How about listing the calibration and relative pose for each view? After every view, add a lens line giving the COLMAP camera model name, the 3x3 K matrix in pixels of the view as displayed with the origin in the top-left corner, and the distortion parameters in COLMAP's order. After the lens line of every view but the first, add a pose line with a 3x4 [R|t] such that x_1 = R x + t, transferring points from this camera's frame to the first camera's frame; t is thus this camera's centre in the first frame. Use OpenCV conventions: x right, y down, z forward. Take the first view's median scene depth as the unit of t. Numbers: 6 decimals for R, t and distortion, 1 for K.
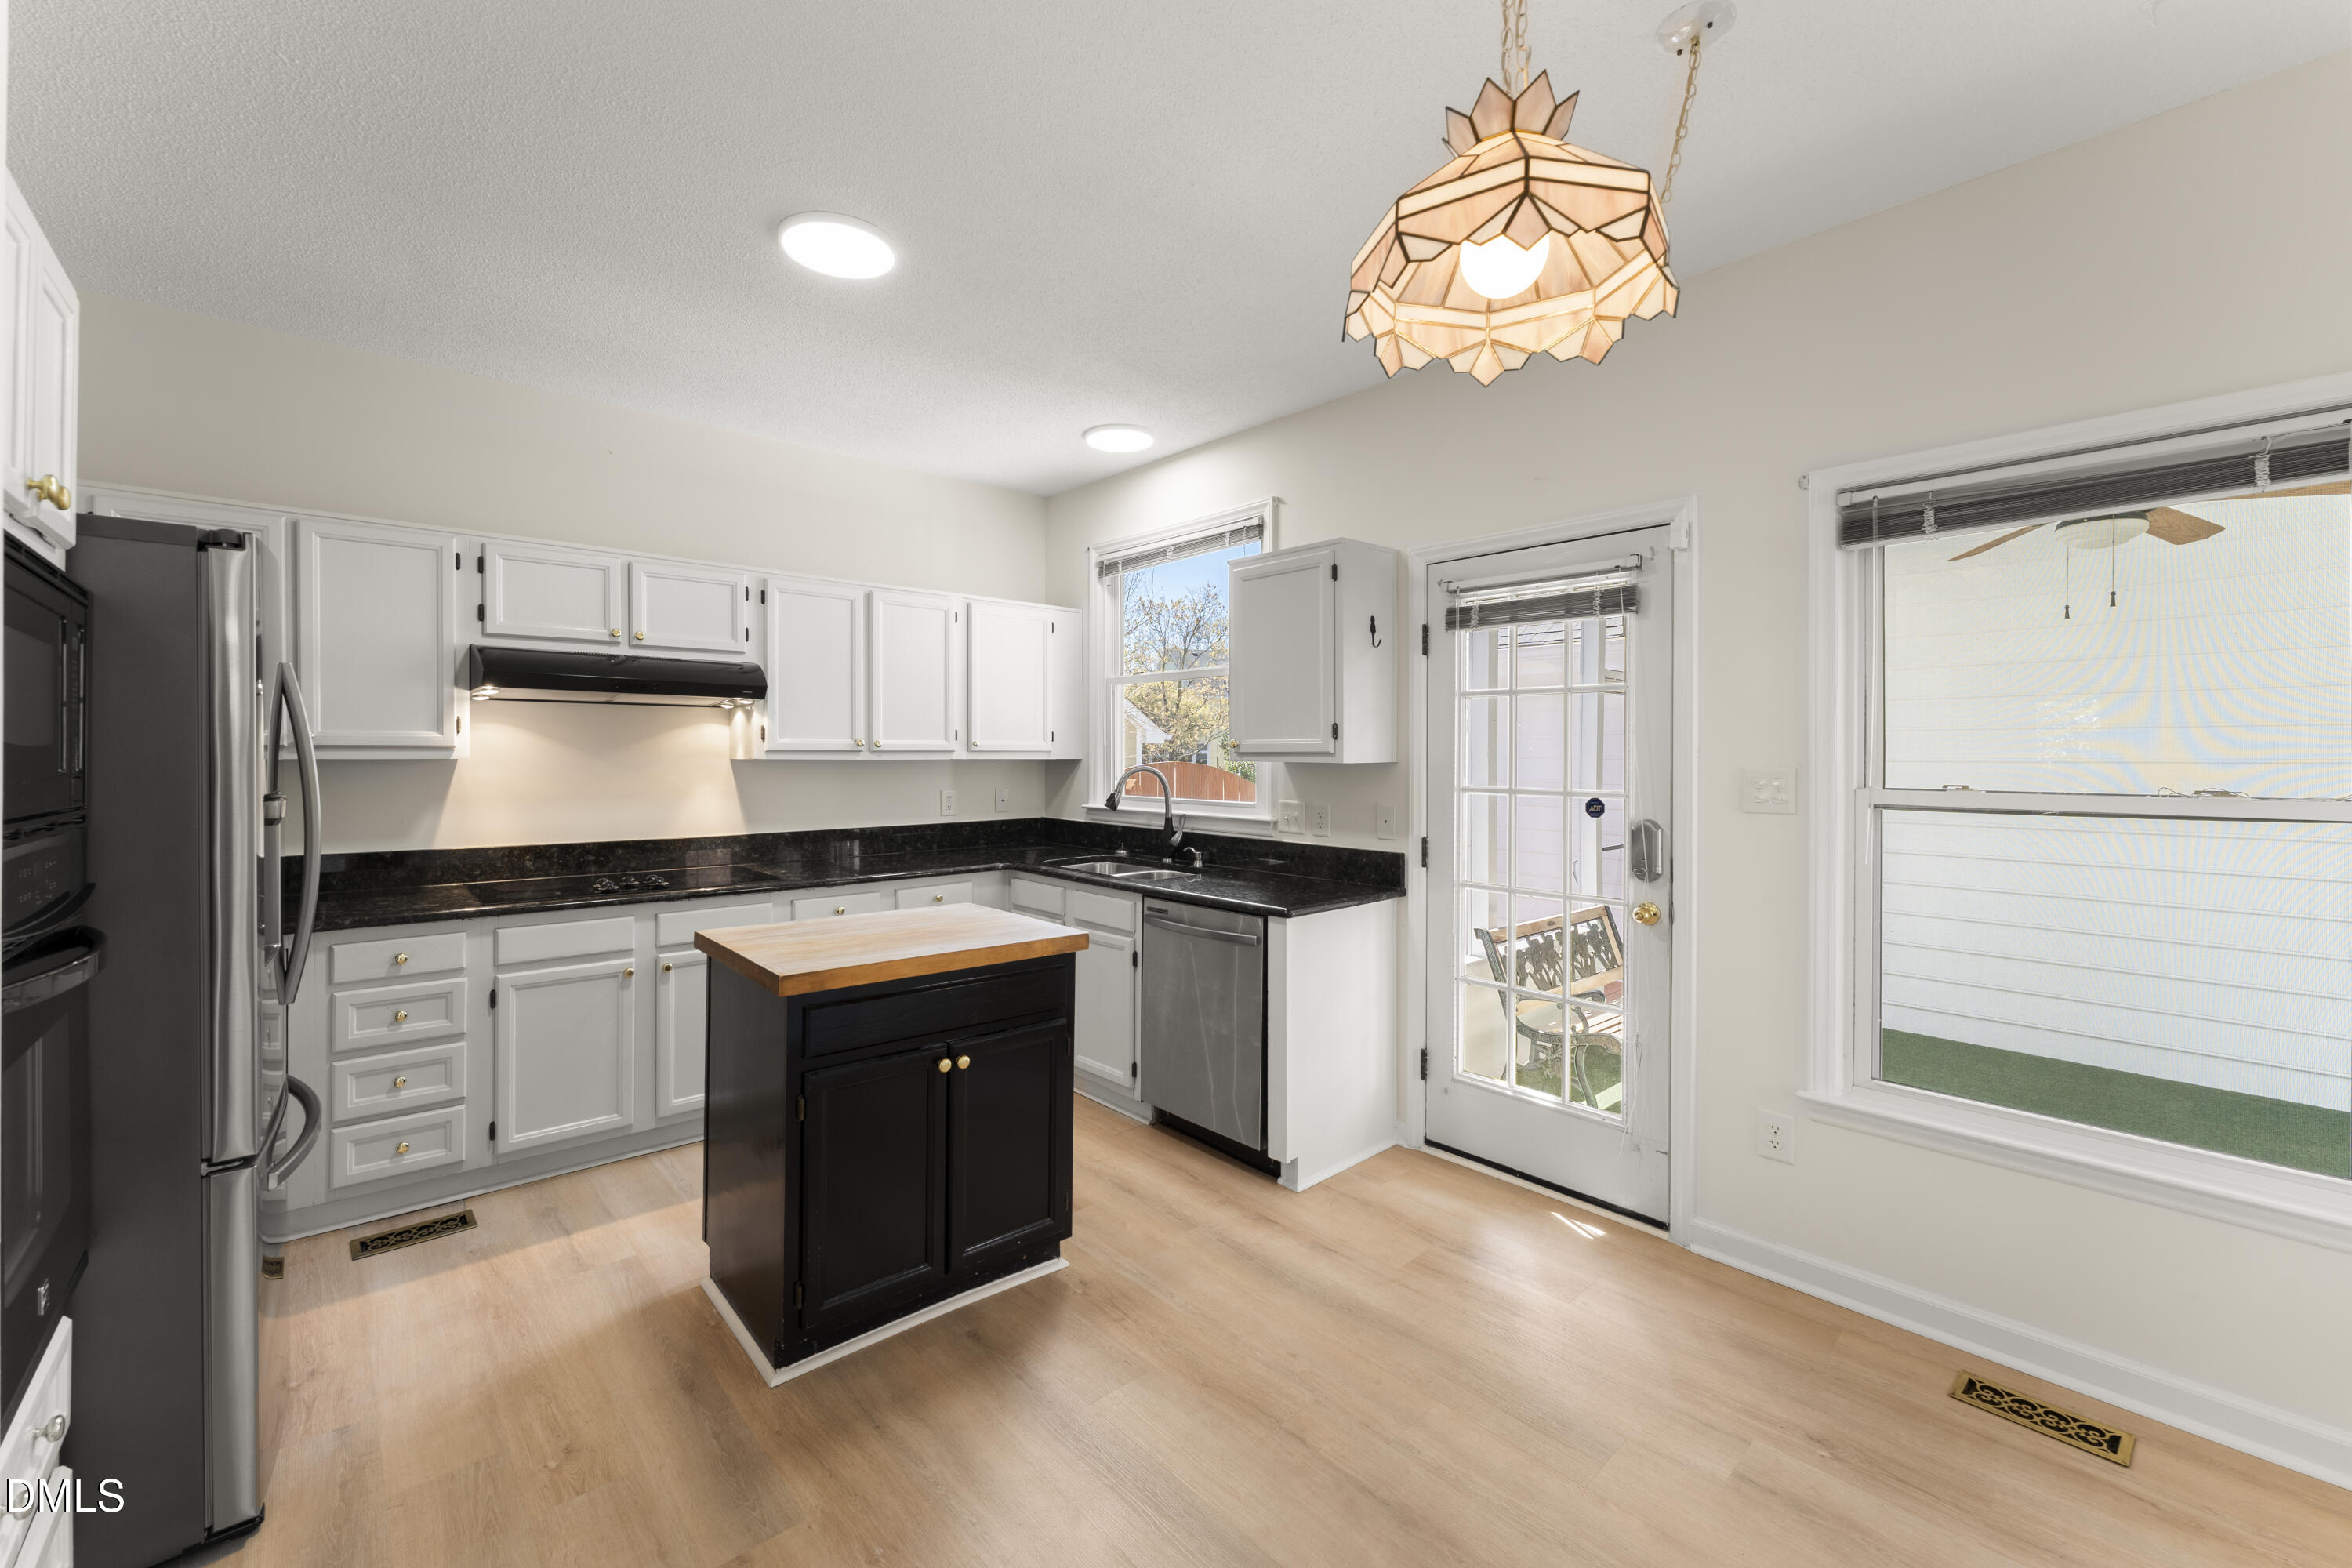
lens RADIAL K [[956.0, 0, 1177.7], [0, 956.0, 754.3], [0, 0, 1]] dist [-0.000611, -0.000225]
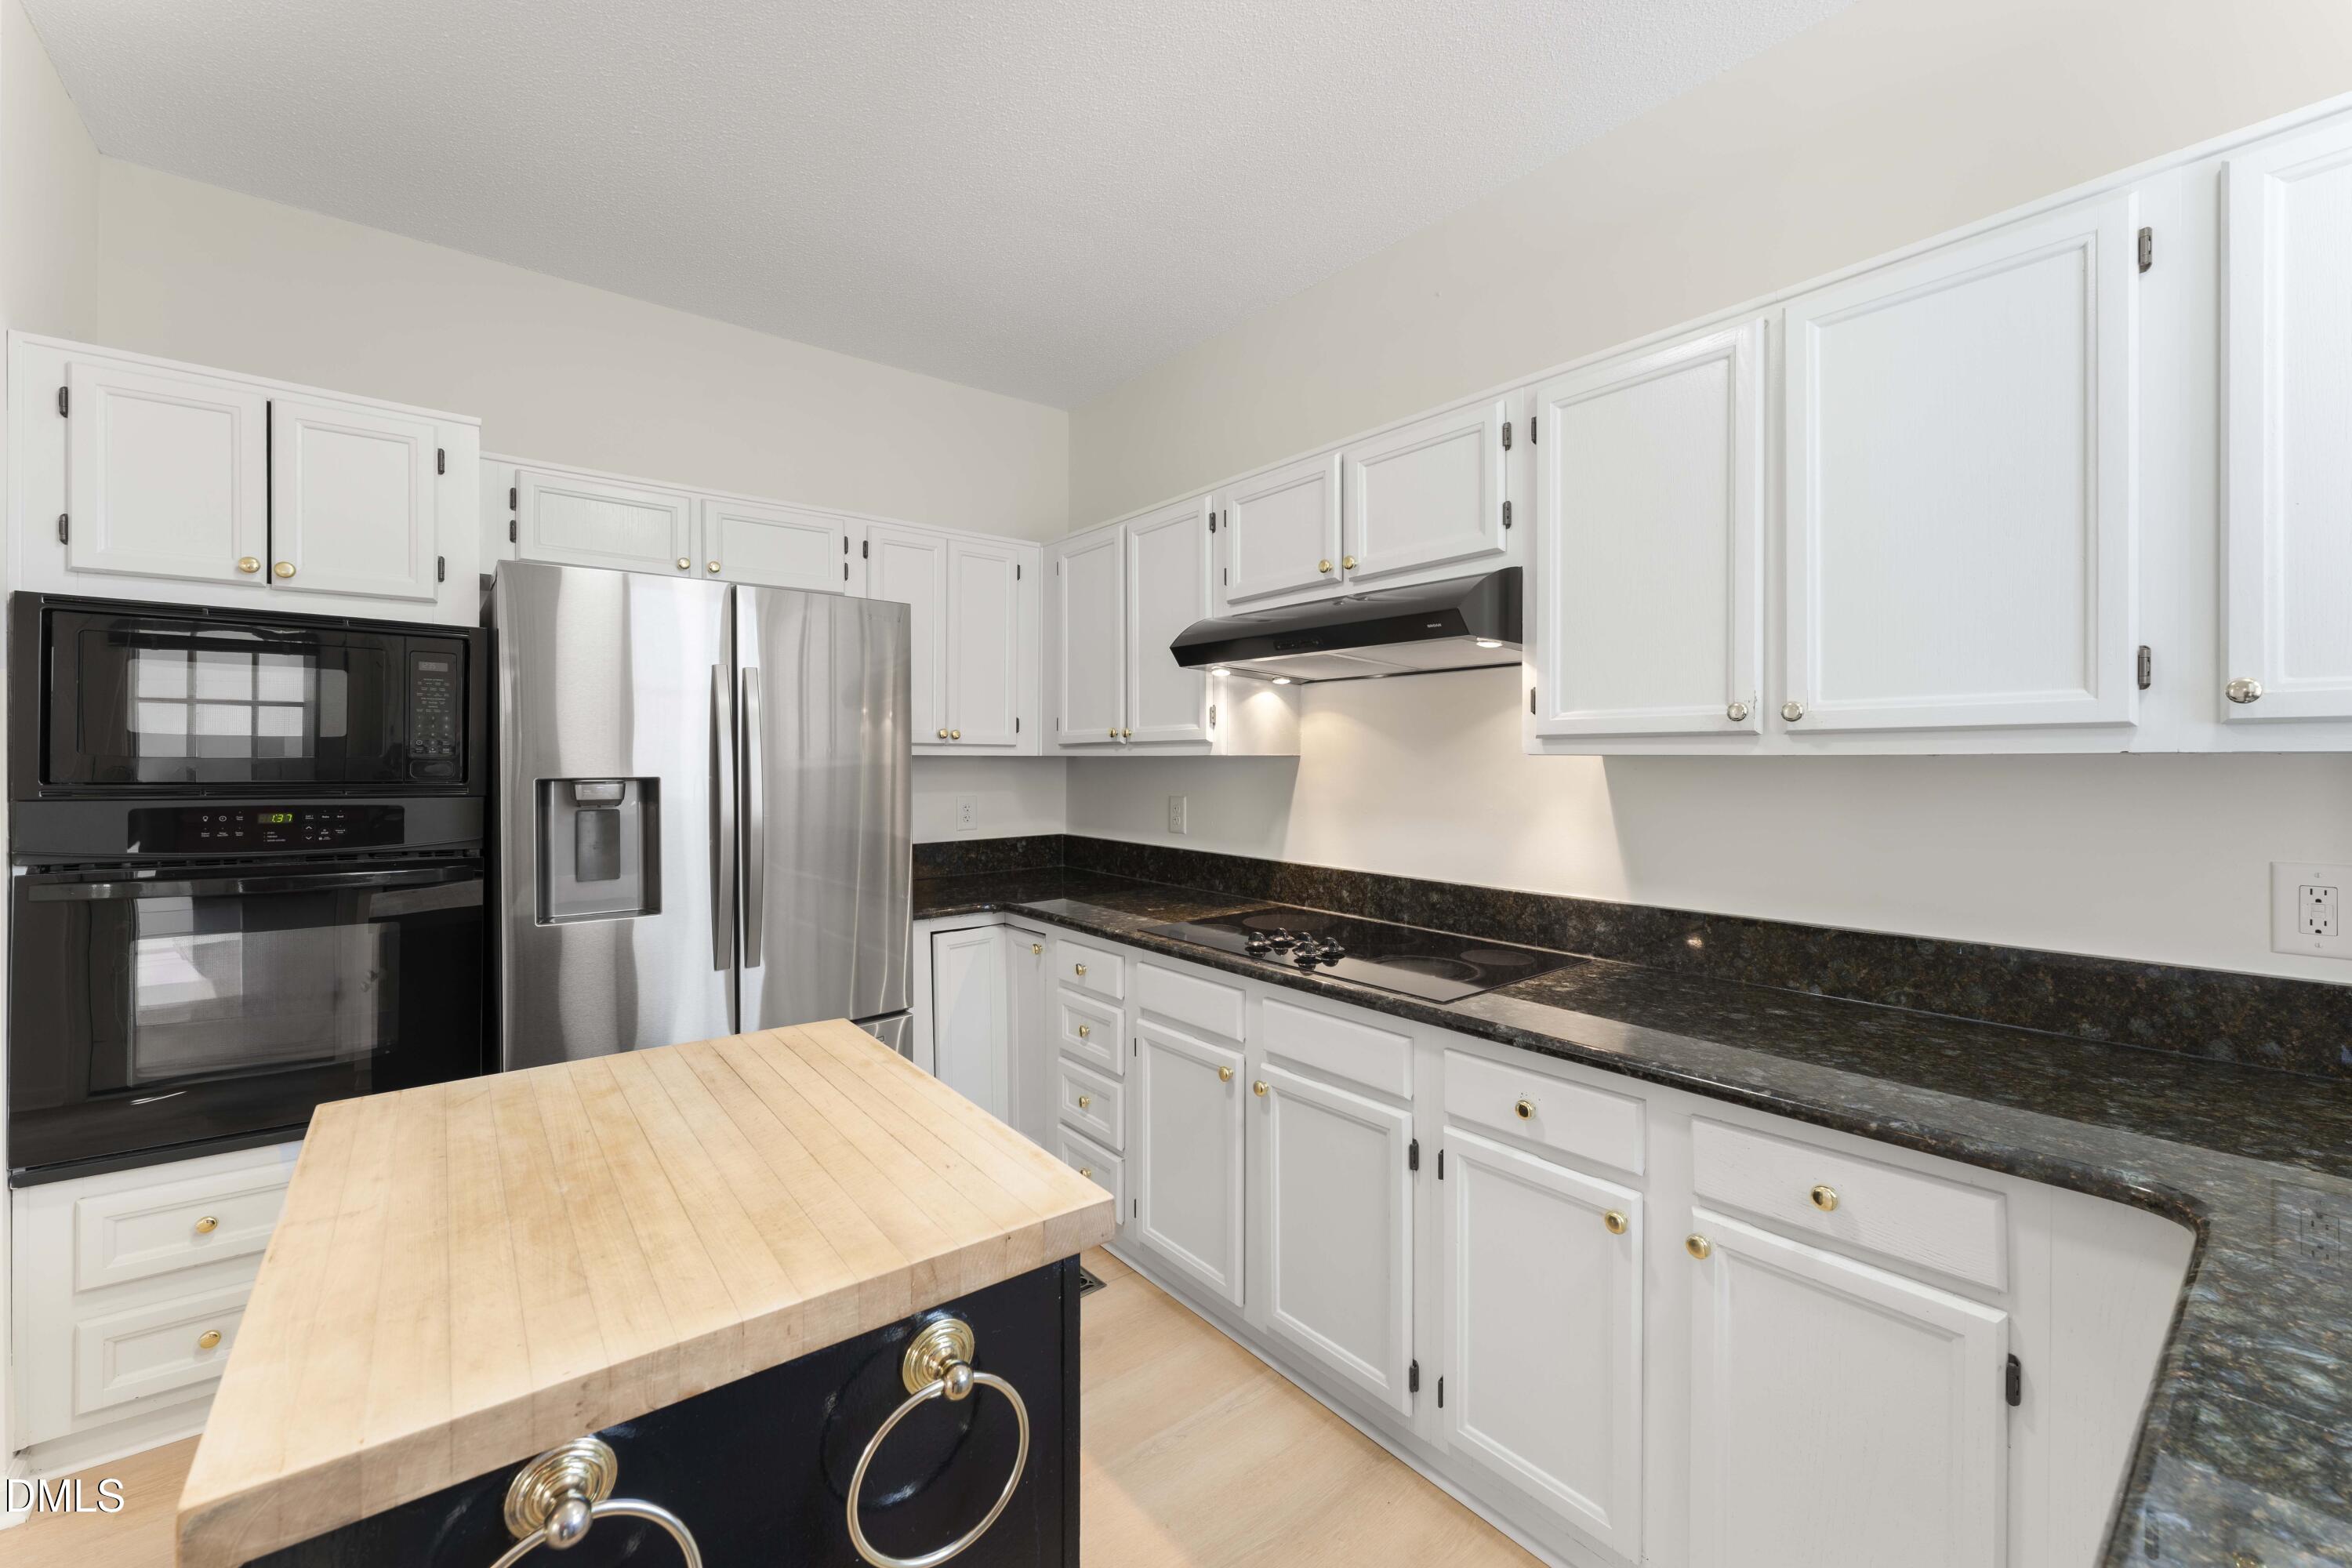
lens RADIAL K [[952.0, 0, 1171.9], [0, 952.0, 766.3], [0, 0, 1]] dist [-0.000513, -0.000199]
pose [[-0.062835, 0.001674, -0.998023, 0.091561], [-0.002061, 0.999996, 0.001807, 0.012902], [0.998022, 0.002170, -0.062831, 0.996228]]
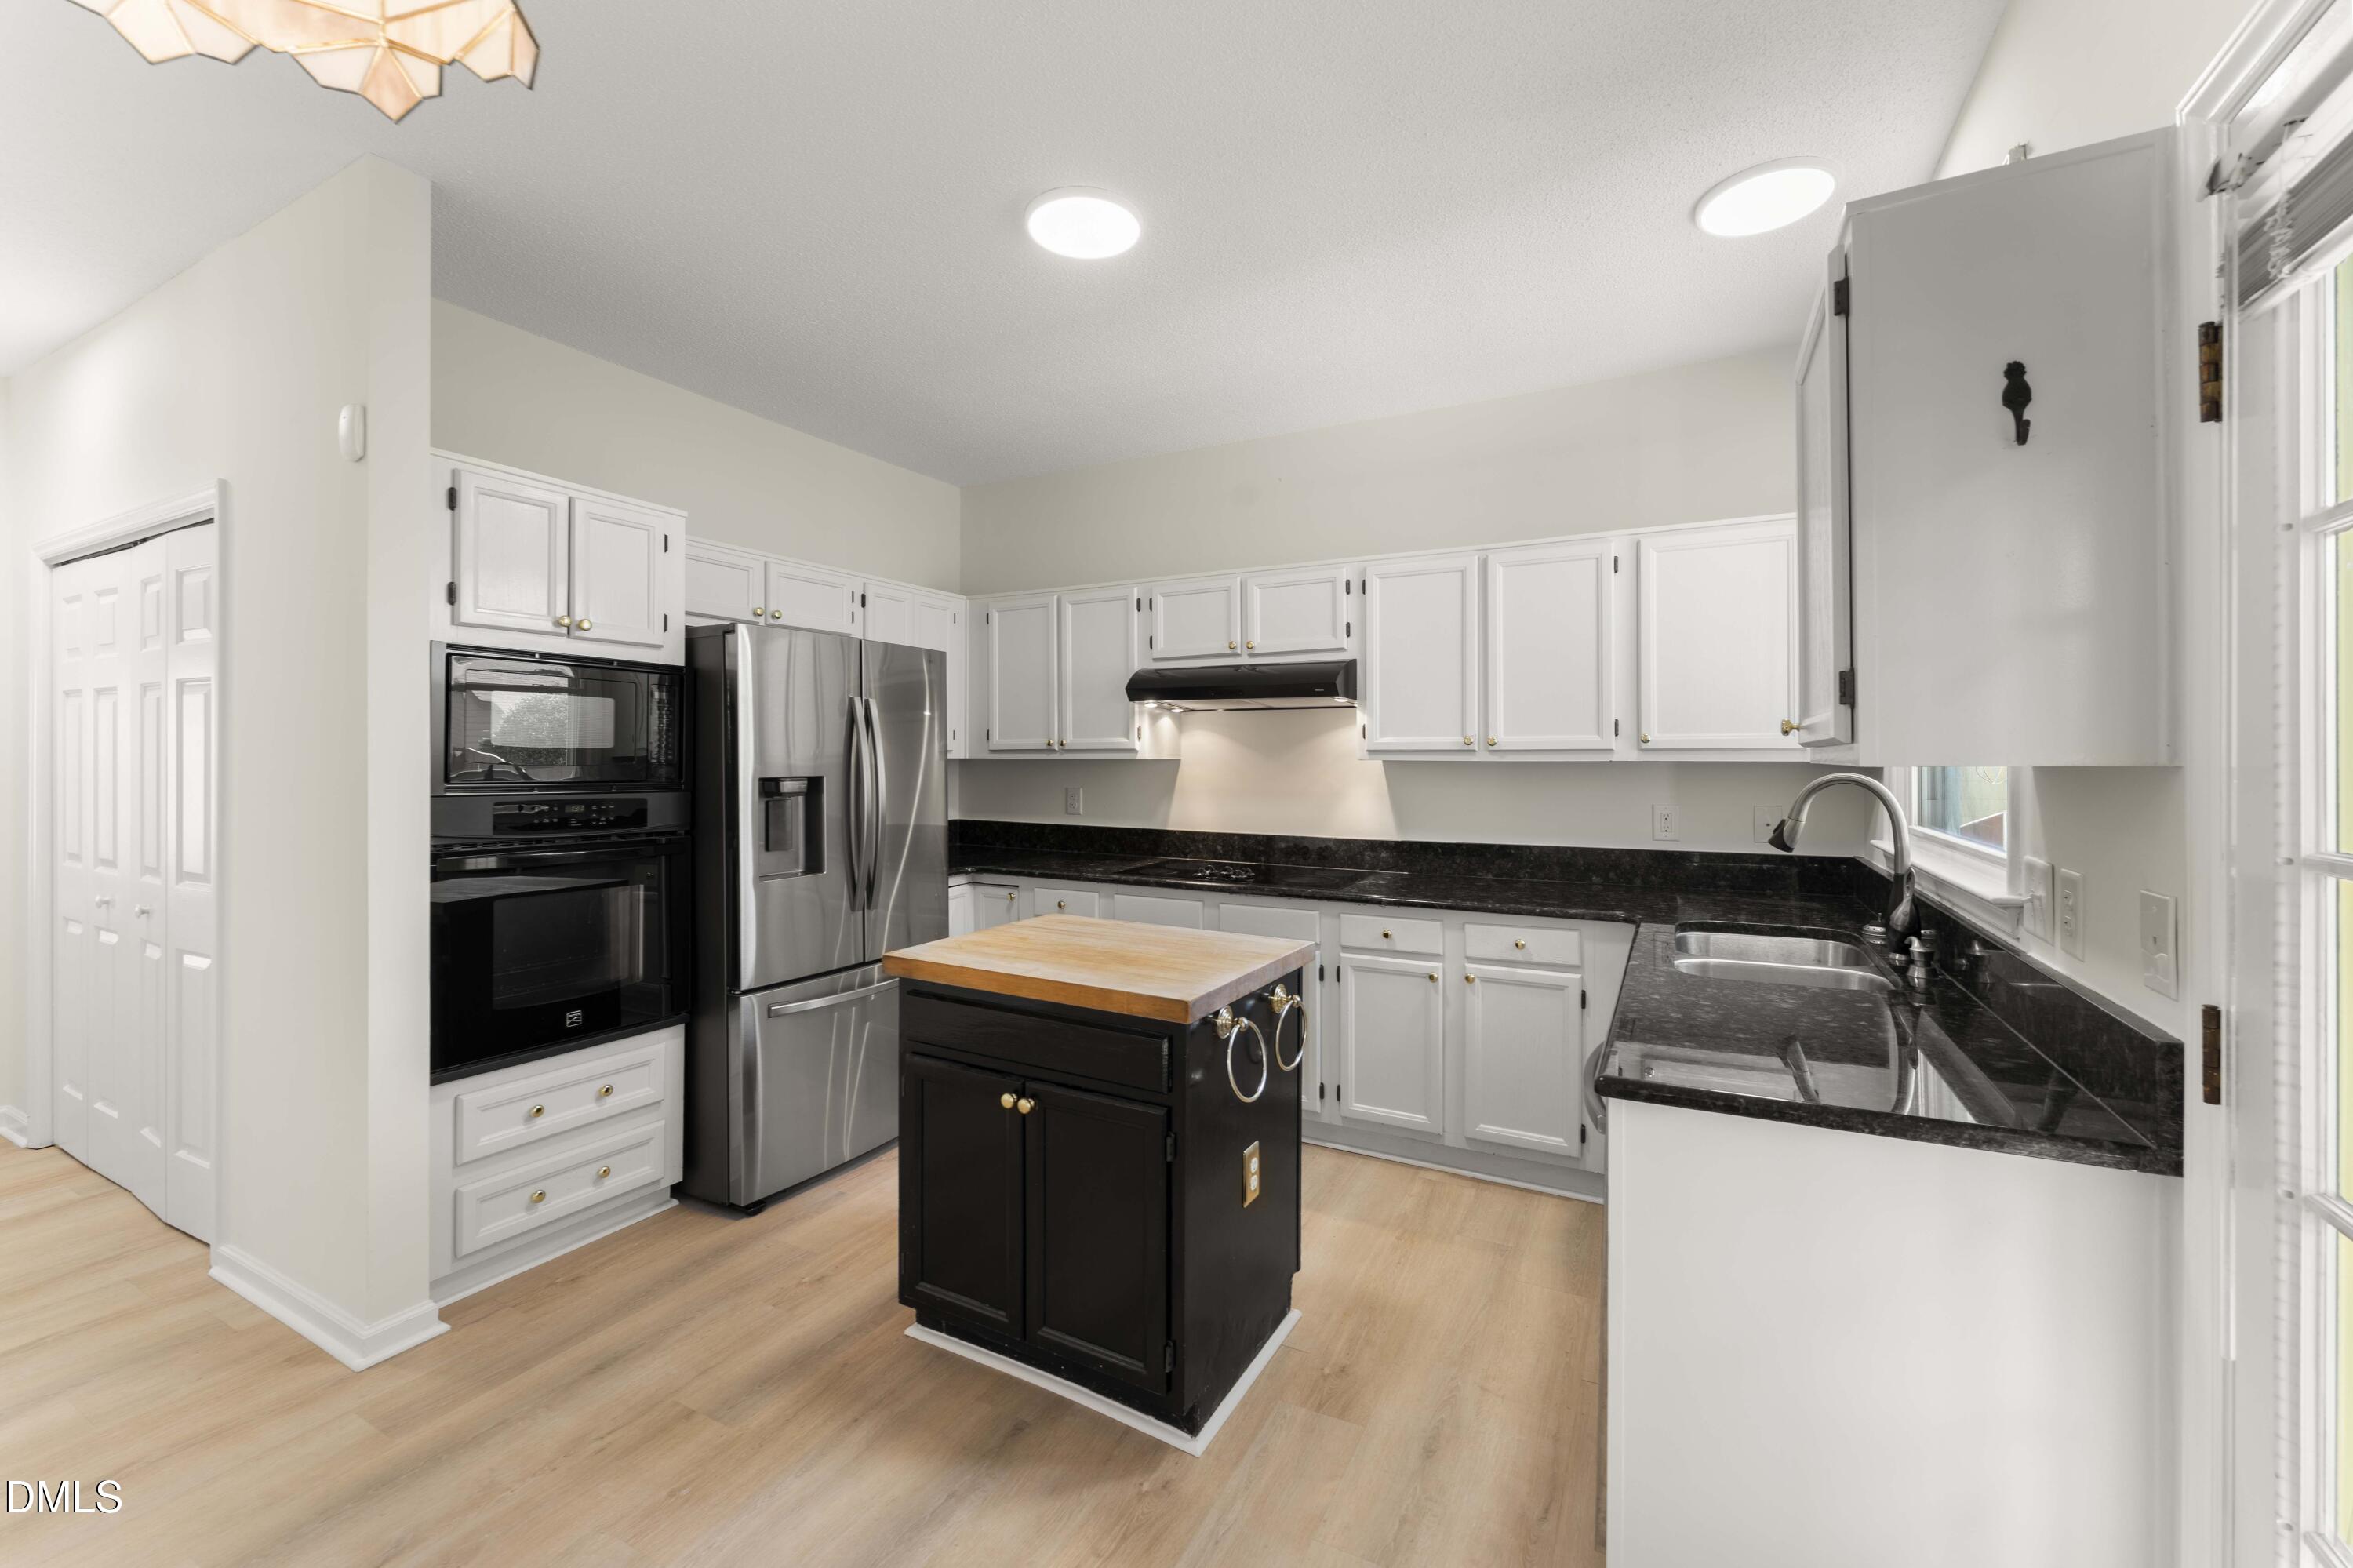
lens RADIAL K [[956.5, 0, 1177.0], [0, 956.5, 759.1], [0, 0, 1]] dist [0.000879, -0.000082]
pose [[0.331921, -0.001870, -0.943305, 0.462871], [-0.000490, 0.999998, -0.002154, 0.007431], [0.943307, 0.001177, 0.331920, 0.609841]]
